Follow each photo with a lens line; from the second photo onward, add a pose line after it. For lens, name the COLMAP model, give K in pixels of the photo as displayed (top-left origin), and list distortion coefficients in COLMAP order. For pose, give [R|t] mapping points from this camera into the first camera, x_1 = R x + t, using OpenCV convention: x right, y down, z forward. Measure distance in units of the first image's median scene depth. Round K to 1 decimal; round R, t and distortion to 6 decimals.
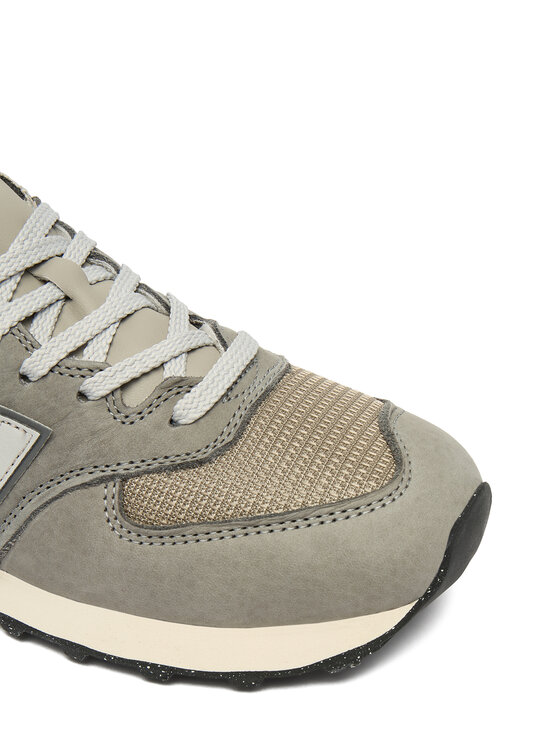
lens RADIAL K [[1243.6, 0, 276.8], [0, 1243.6, 377.6], [0, 0, 1]] dist [-0.025107, 0.000000]
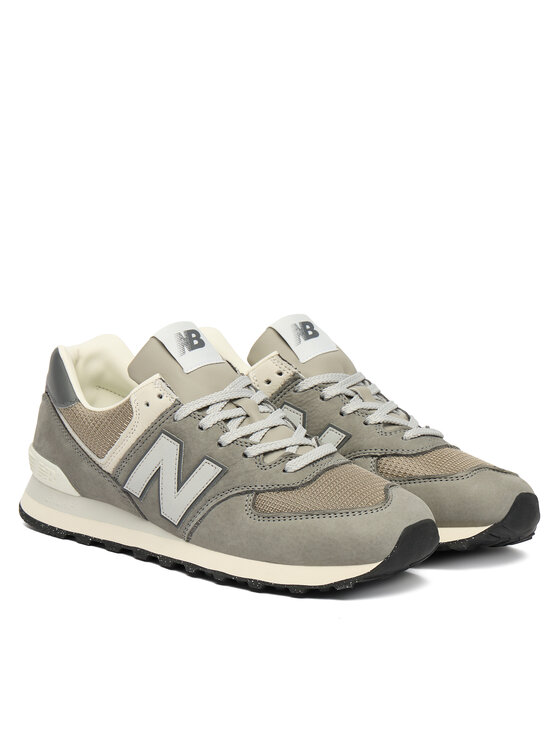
lens RADIAL K [[1975.1, 0, 280.8], [0, 1975.1, 372.5], [0, 0, 1]] dist [-0.041858, 0.000000]
pose [[0.969139, 0.104721, -0.223165, 0.633318], [-0.169504, 0.940400, -0.294816, 0.859822], [0.178991, 0.323545, 0.929129, -2.135564]]
